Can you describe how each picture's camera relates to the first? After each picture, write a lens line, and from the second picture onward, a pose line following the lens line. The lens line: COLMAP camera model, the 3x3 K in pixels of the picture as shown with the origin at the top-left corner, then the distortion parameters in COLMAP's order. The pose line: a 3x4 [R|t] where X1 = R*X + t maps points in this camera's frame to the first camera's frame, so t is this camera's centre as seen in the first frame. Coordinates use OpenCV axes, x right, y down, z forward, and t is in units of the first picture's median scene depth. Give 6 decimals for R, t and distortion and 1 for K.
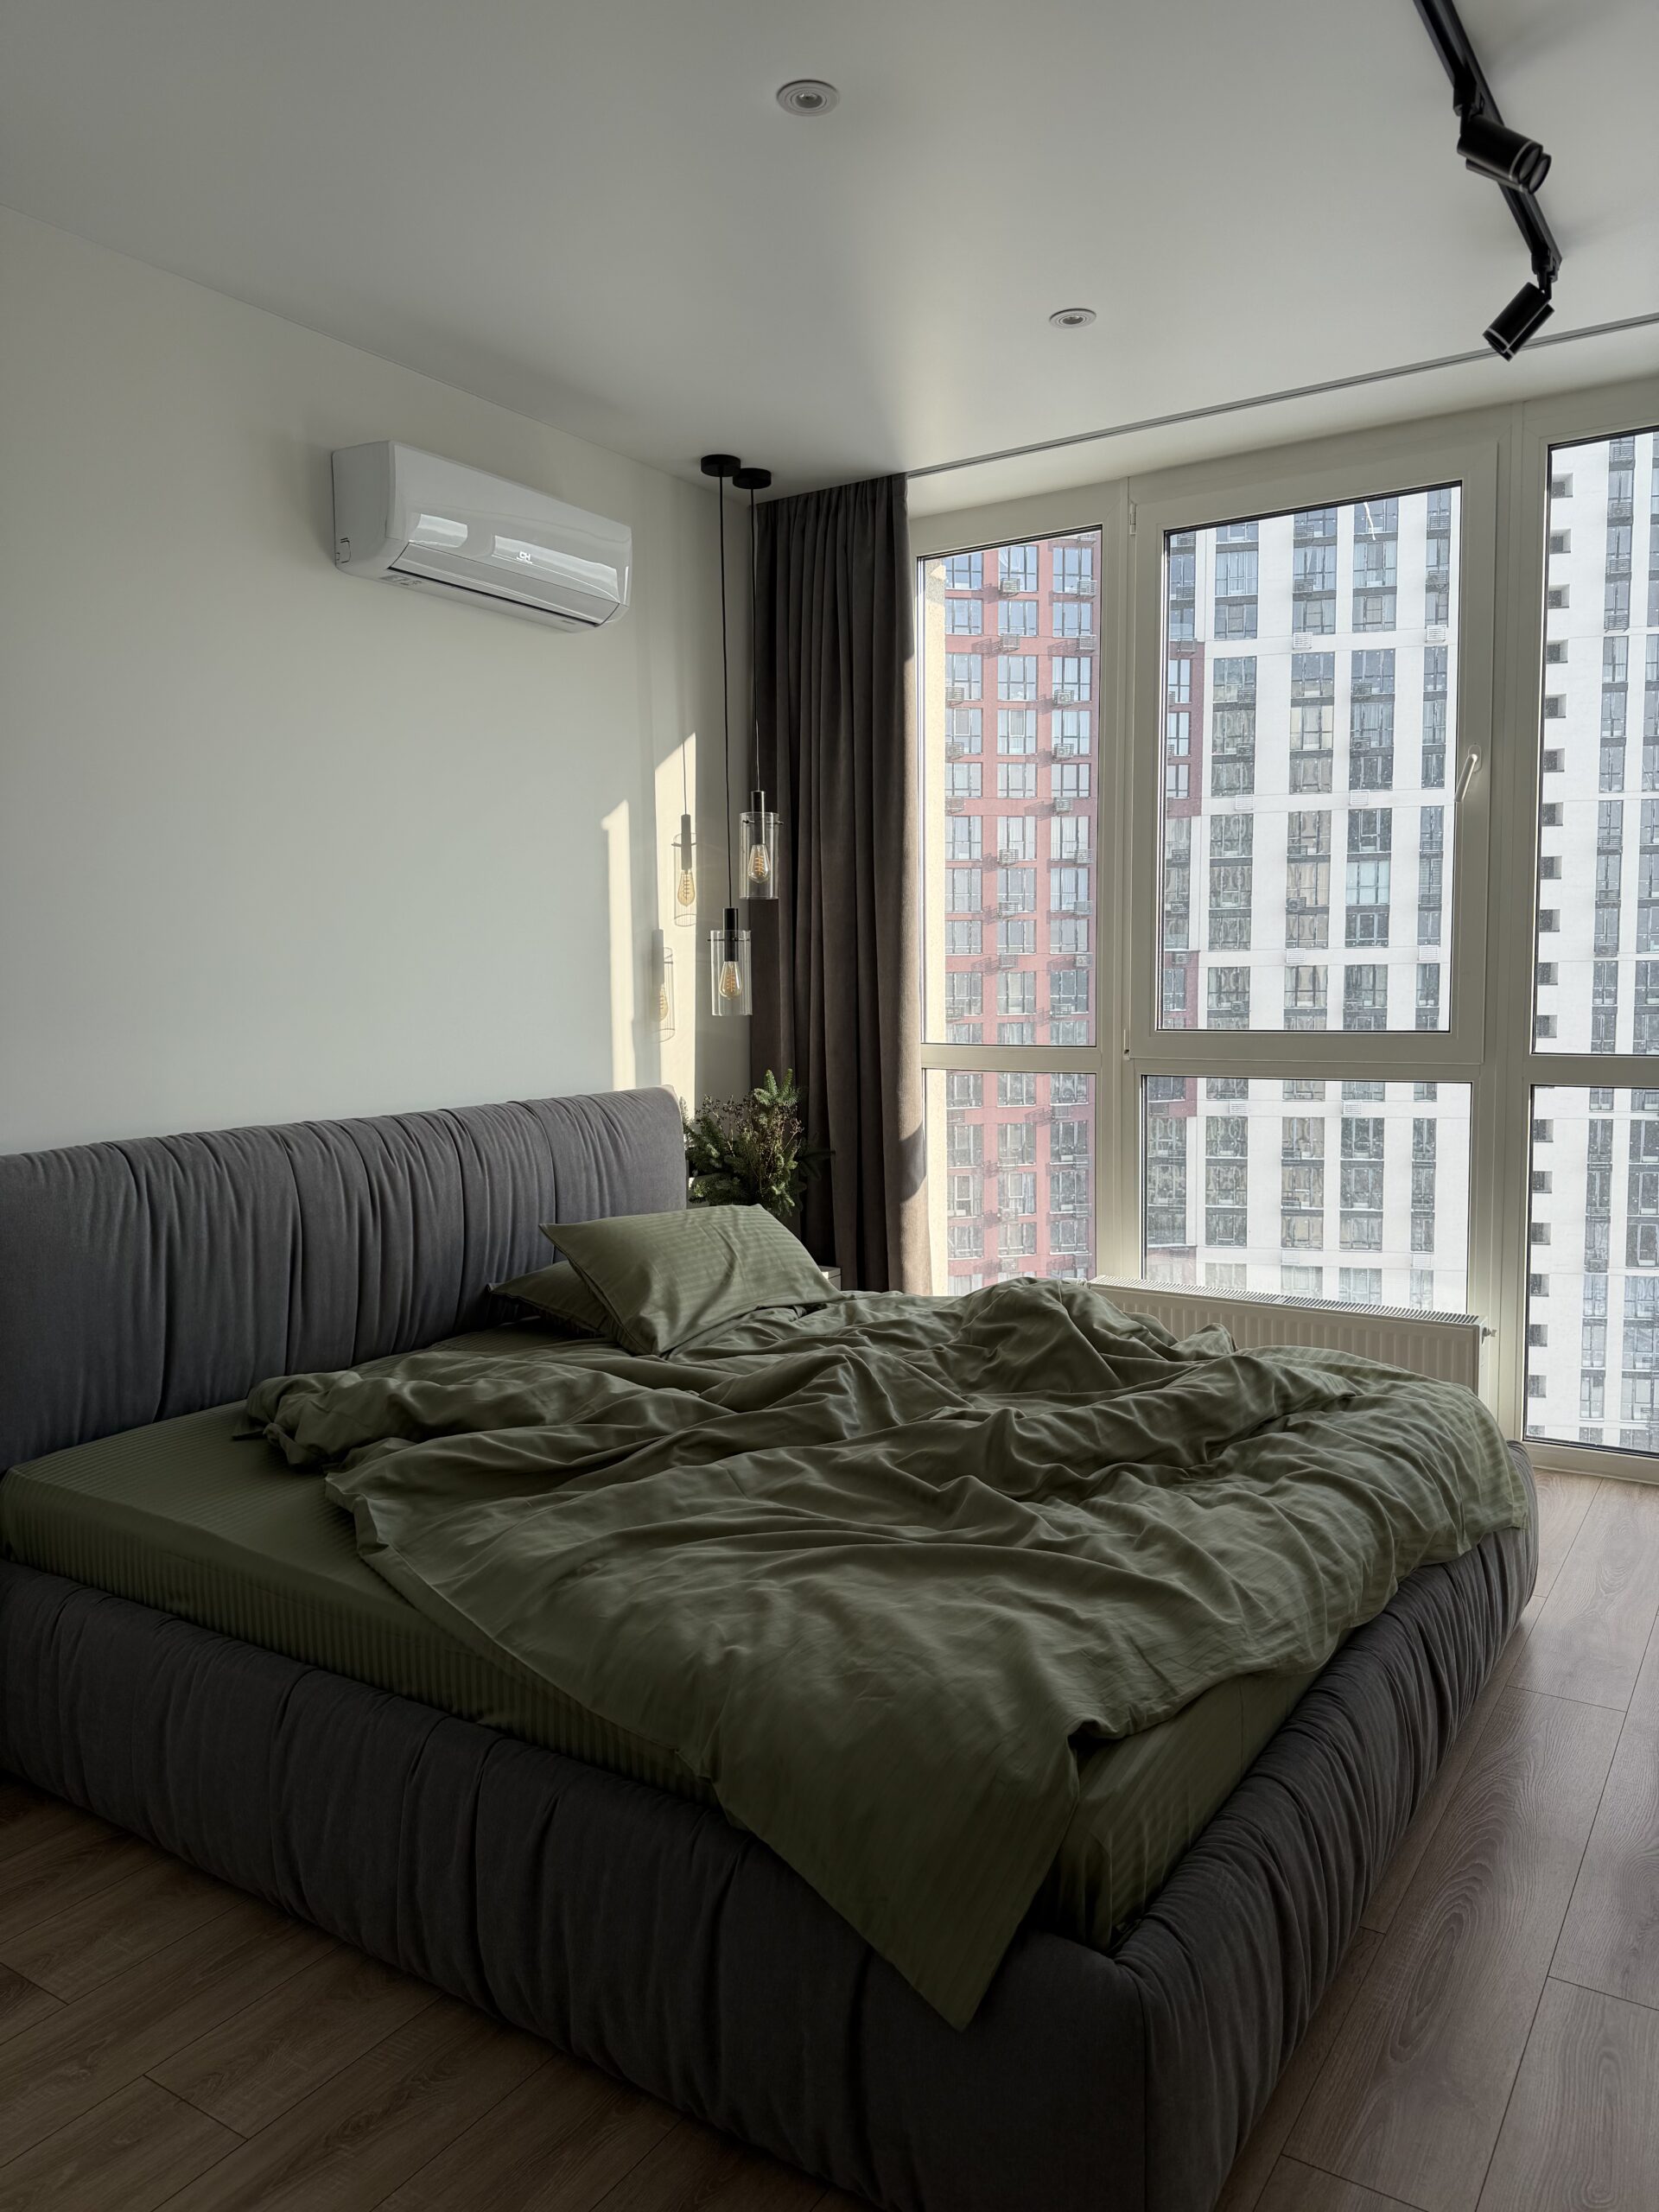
lens RADIAL K [[1547.1, 0, 855.8], [0, 1547.1, 1112.8], [0, 0, 1]] dist [0.129840, -0.247667]
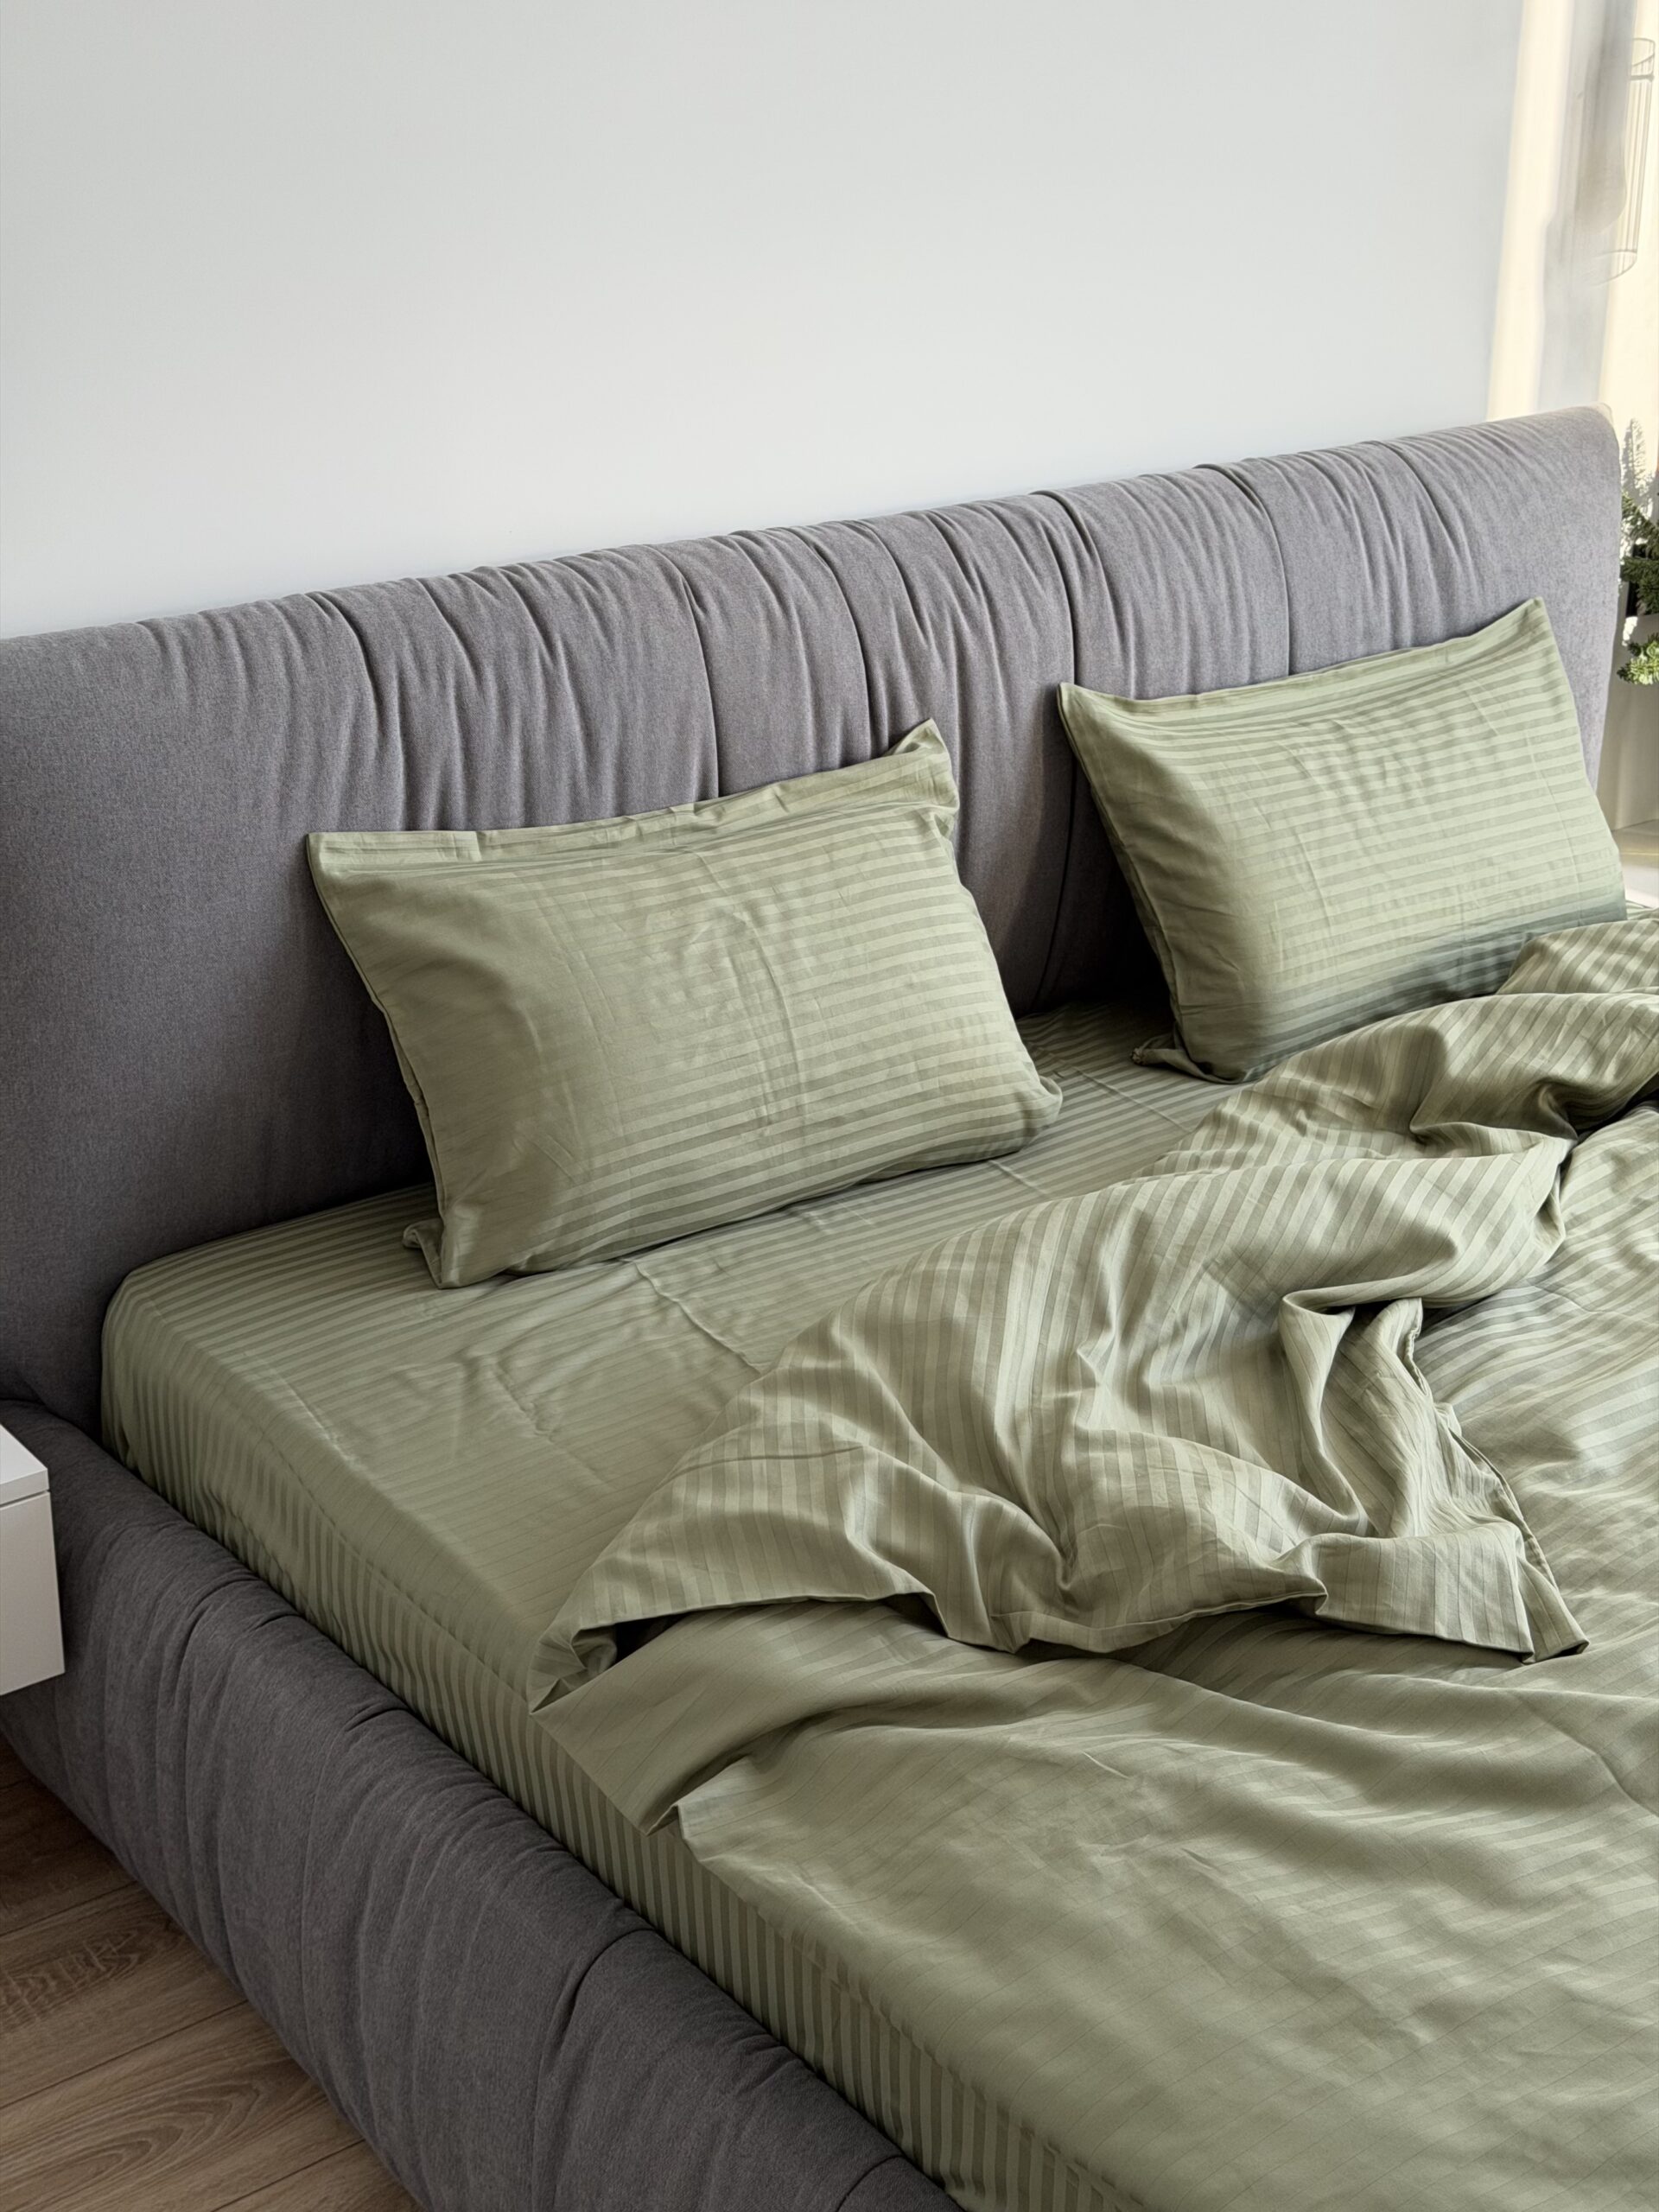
lens RADIAL K [[3092.2, 0, 819.8], [0, 3092.2, 1103.7], [0, 0, 1]] dist [0.207688, -0.396619]
pose [[0.933873, 0.141213, -0.328541, -0.015164], [-0.042322, 0.955917, 0.290572, -0.080837], [0.355090, -0.257453, 0.898682, 0.143871]]
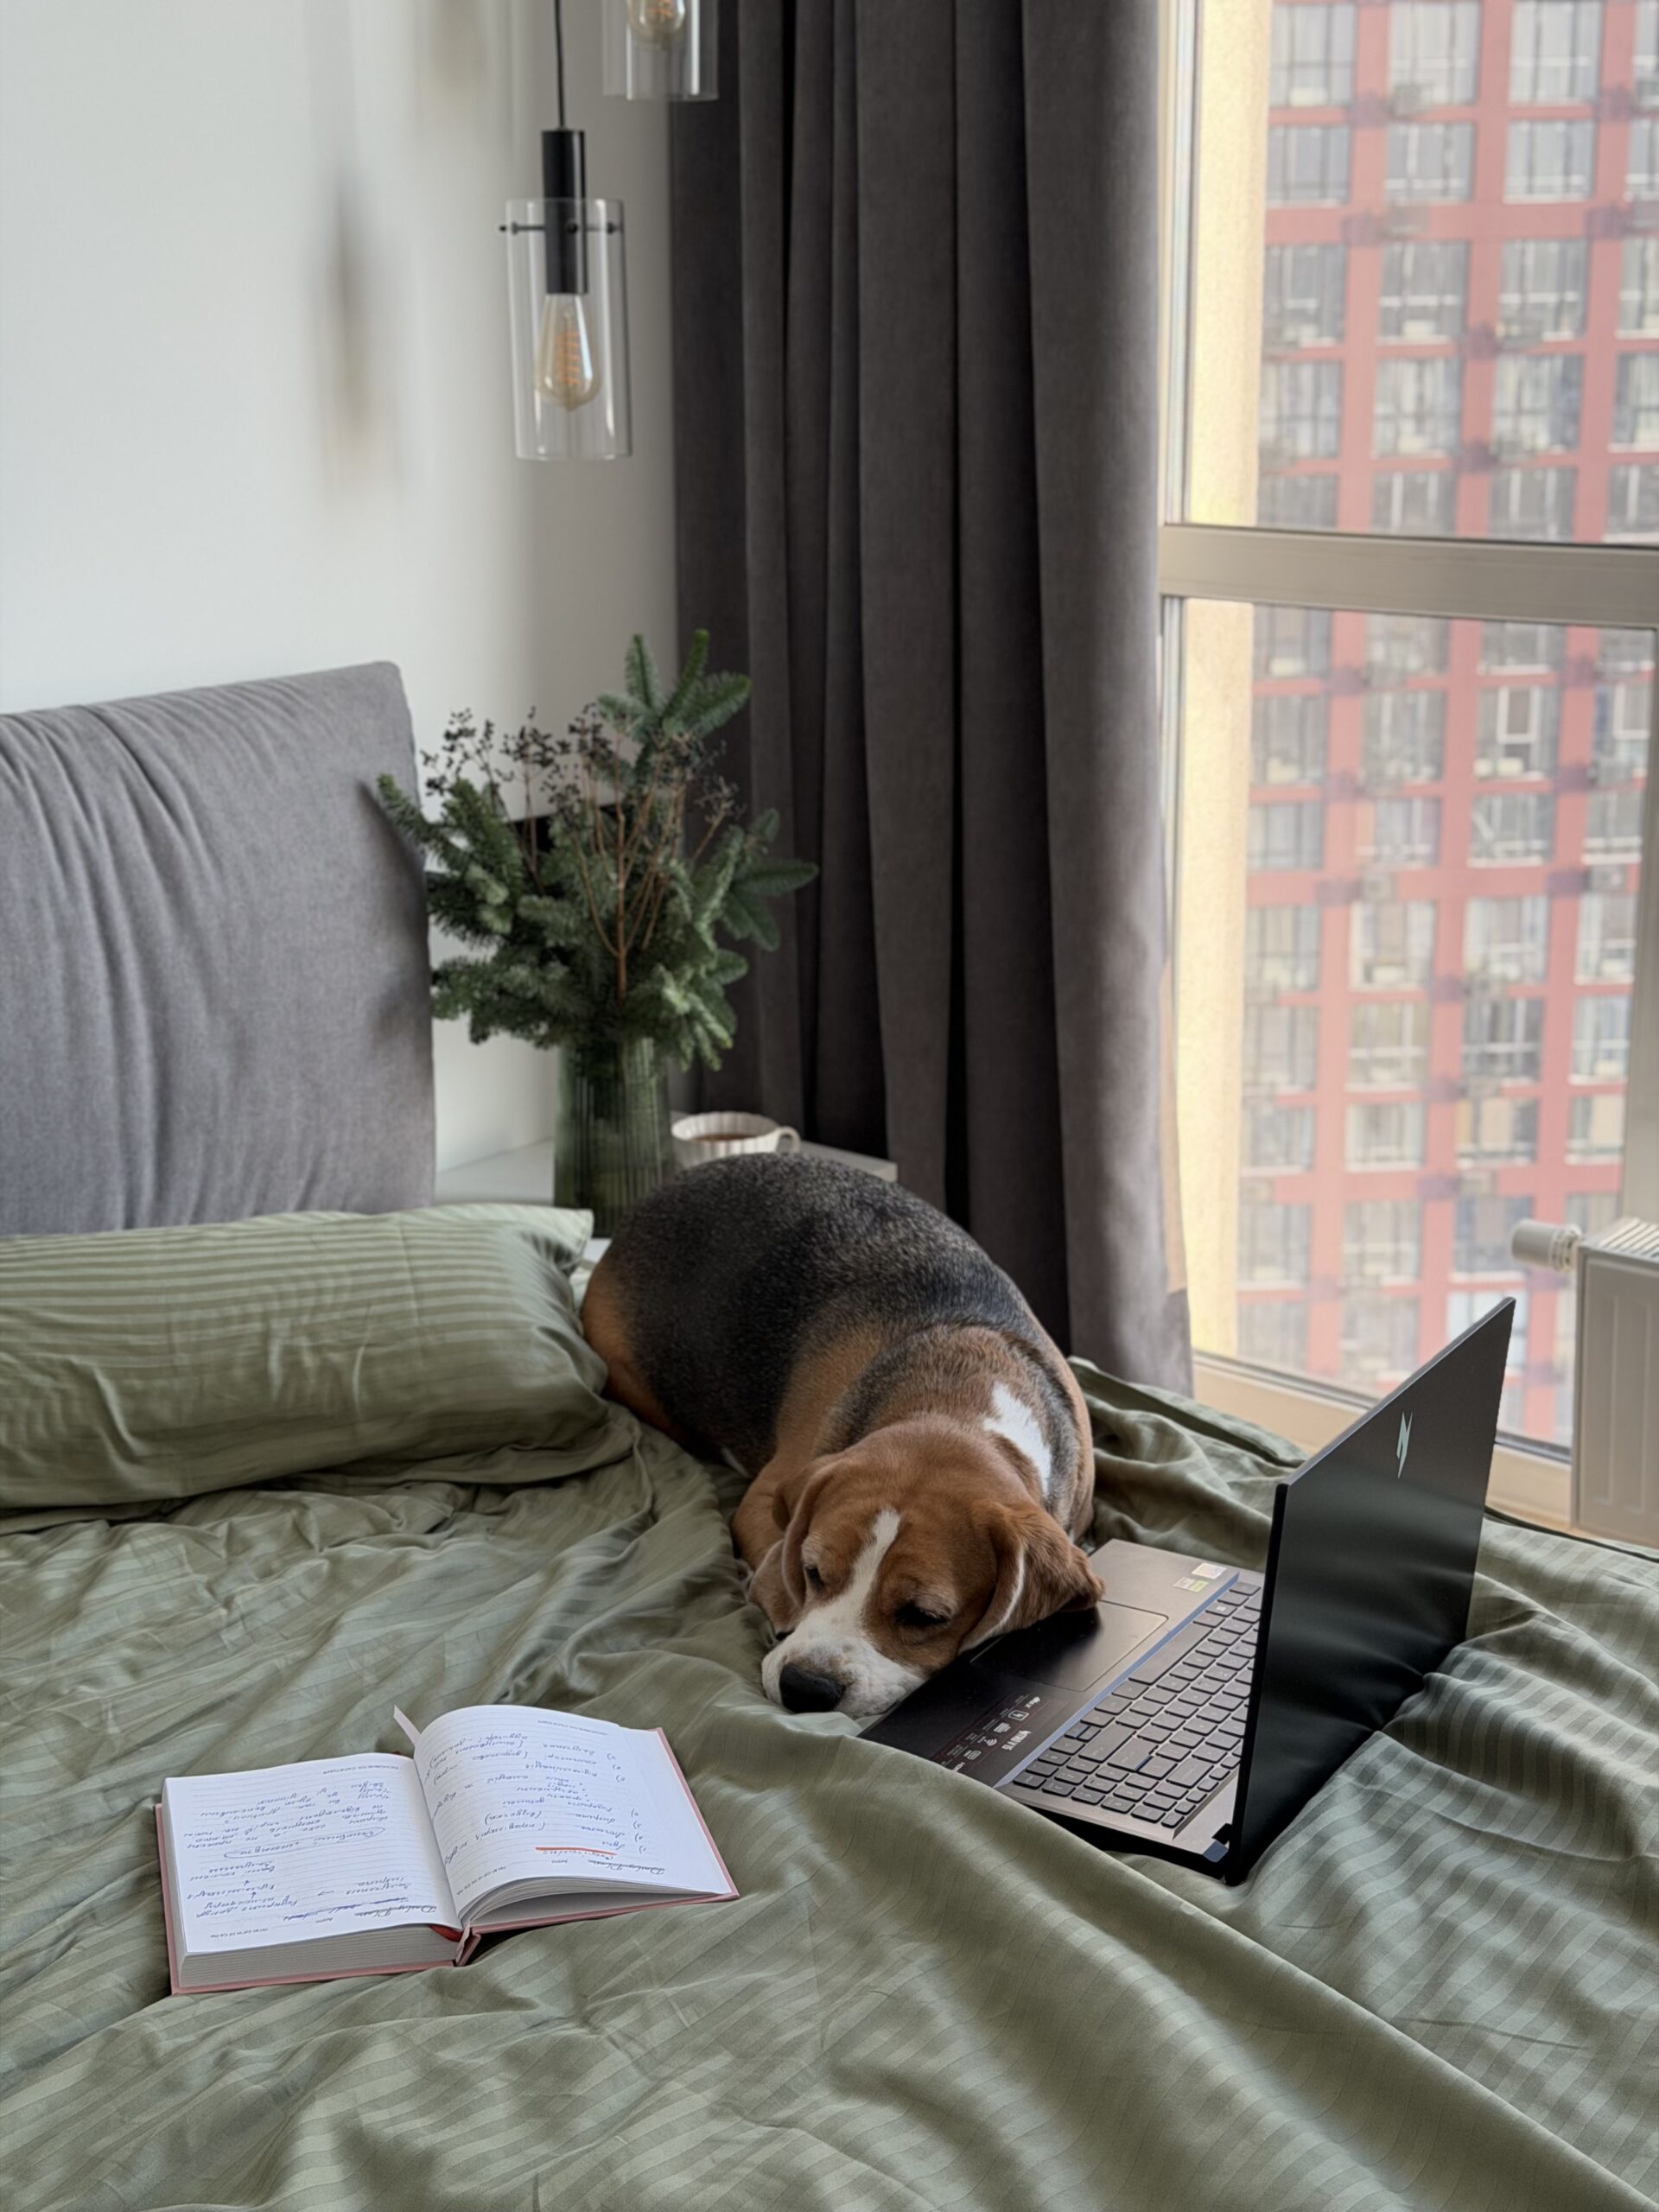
lens RADIAL K [[3086.9, 0, 825.1], [0, 3086.9, 1116.9], [0, 0, 1]] dist [0.183115, -0.319145]
pose [[0.988211, 0.042421, -0.147103, 0.094056], [-0.014755, 0.982762, 0.184285, -0.052526], [0.152384, -0.179942, 0.971802, 0.335883]]
